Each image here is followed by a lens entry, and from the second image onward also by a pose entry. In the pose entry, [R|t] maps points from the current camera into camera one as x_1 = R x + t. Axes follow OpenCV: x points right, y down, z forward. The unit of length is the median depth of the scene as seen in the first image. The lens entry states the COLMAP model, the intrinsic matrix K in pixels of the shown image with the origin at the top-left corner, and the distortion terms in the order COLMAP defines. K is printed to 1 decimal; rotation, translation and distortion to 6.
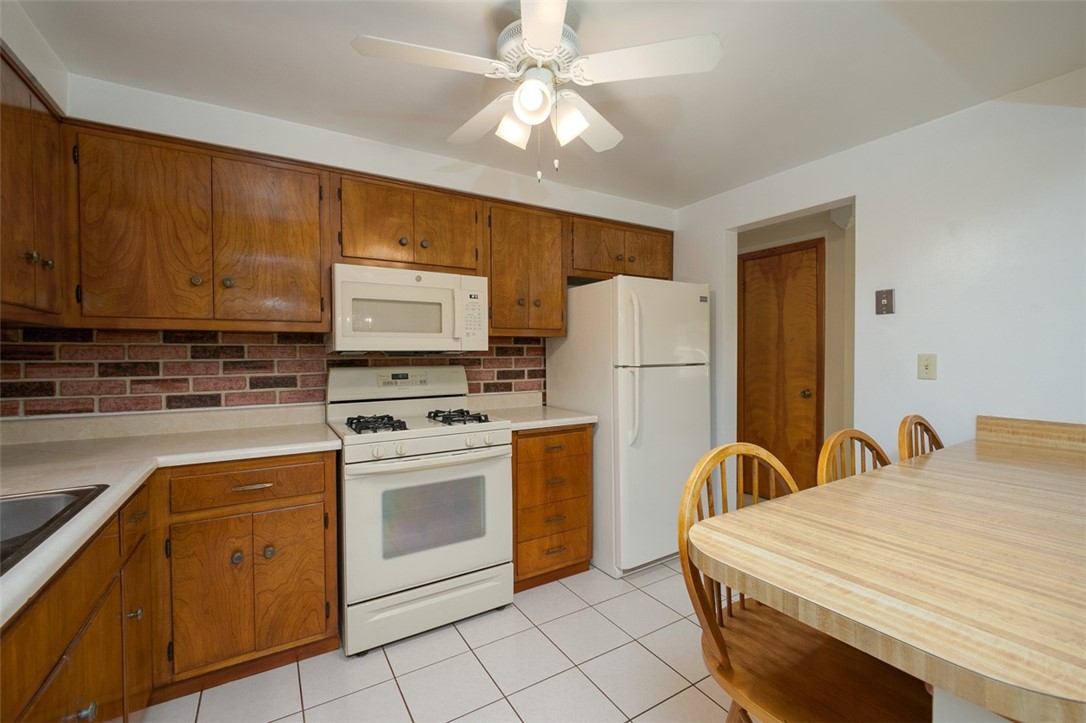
lens RADIAL K [[462.2, 0, 539.7], [0, 462.2, 358.6], [0, 0, 1]] dist [-0.006169, -0.000344]
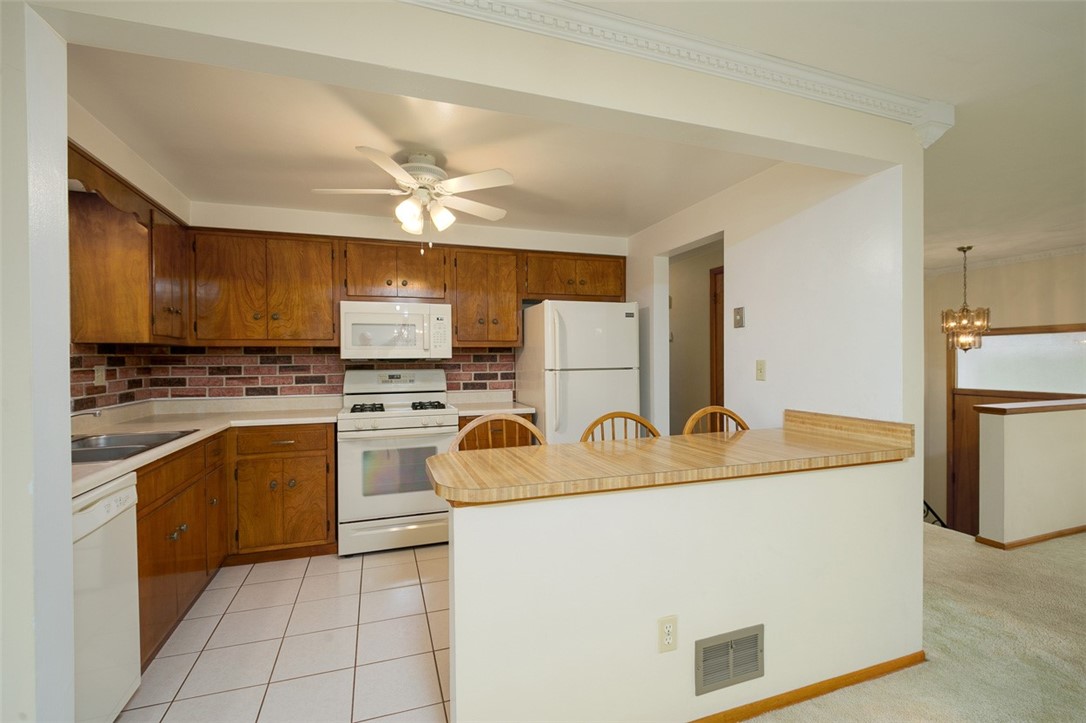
lens RADIAL K [[452.1, 0, 509.1], [0, 452.1, 360.8], [0, 0, 1]] dist [0.000562, -0.000168]
pose [[0.973370, -0.002786, -0.229221, 0.419852], [0.000916, 0.999965, -0.008266, 0.001898], [0.229236, 0.007836, 0.973339, -0.303088]]
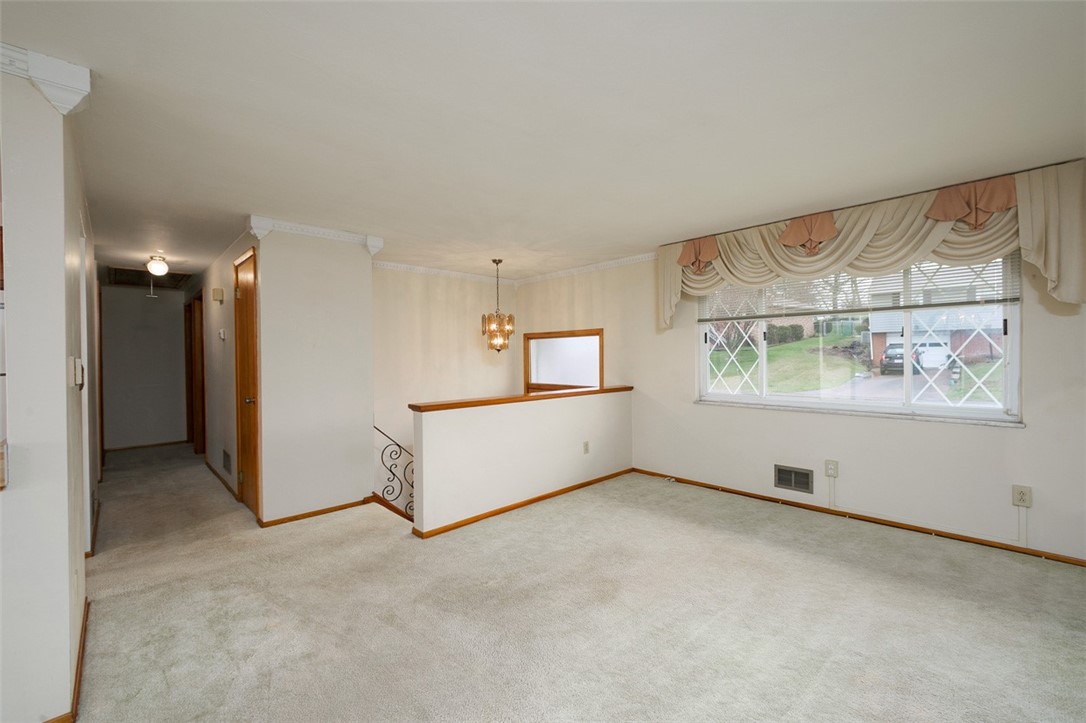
lens RADIAL K [[452.1, 0, 509.1], [0, 452.1, 360.8], [0, 0, 1]] dist [0.000562, -0.000168]
pose [[0.983707, -0.008486, 0.179576, 1.509869], [0.009052, 0.999956, -0.002335, -0.005778], [-0.179549, 0.003923, 0.983741, -0.132925]]
